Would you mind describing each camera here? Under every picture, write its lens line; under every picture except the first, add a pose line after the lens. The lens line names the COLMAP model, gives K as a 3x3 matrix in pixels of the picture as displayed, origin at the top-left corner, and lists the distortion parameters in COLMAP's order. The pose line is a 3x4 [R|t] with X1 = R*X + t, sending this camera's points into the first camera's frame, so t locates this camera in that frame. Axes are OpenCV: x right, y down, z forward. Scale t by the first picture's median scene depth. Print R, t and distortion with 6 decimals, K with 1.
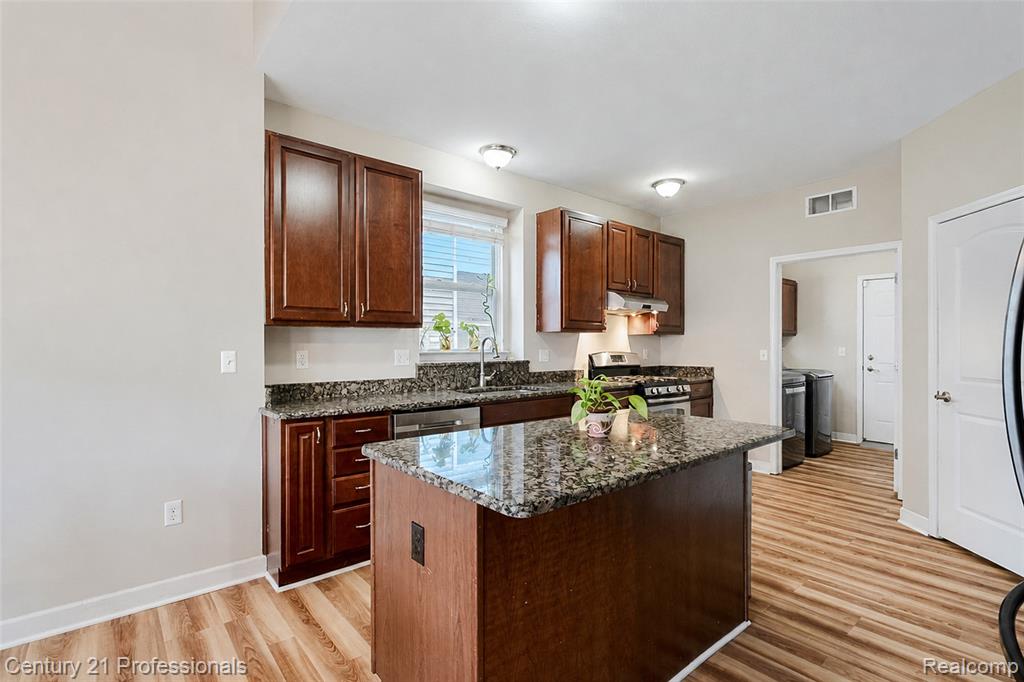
lens RADIAL K [[482.6, 0, 499.2], [0, 482.6, 348.9], [0, 0, 1]] dist [-0.004180, 0.002015]
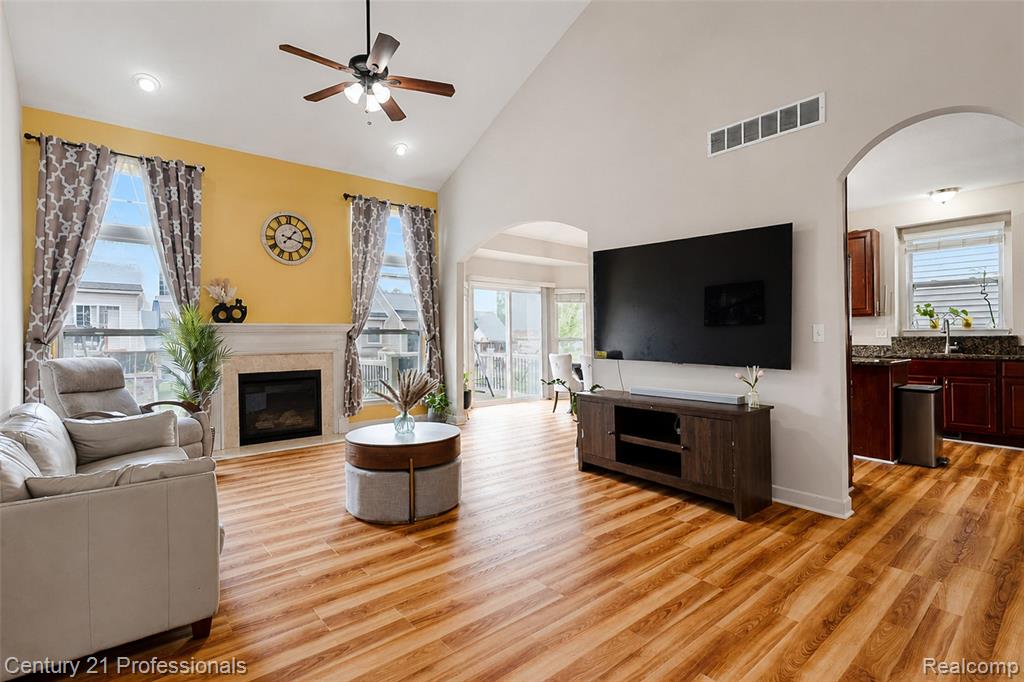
lens RADIAL K [[482.6, 0, 547.3], [0, 482.6, 340.1], [0, 0, 1]] dist [-0.004180, 0.002015]
pose [[0.052440, 0.004591, -0.998614, 1.378903], [0.003988, 0.999980, 0.004807, 0.027430], [0.998616, -0.004234, 0.052420, -0.331101]]
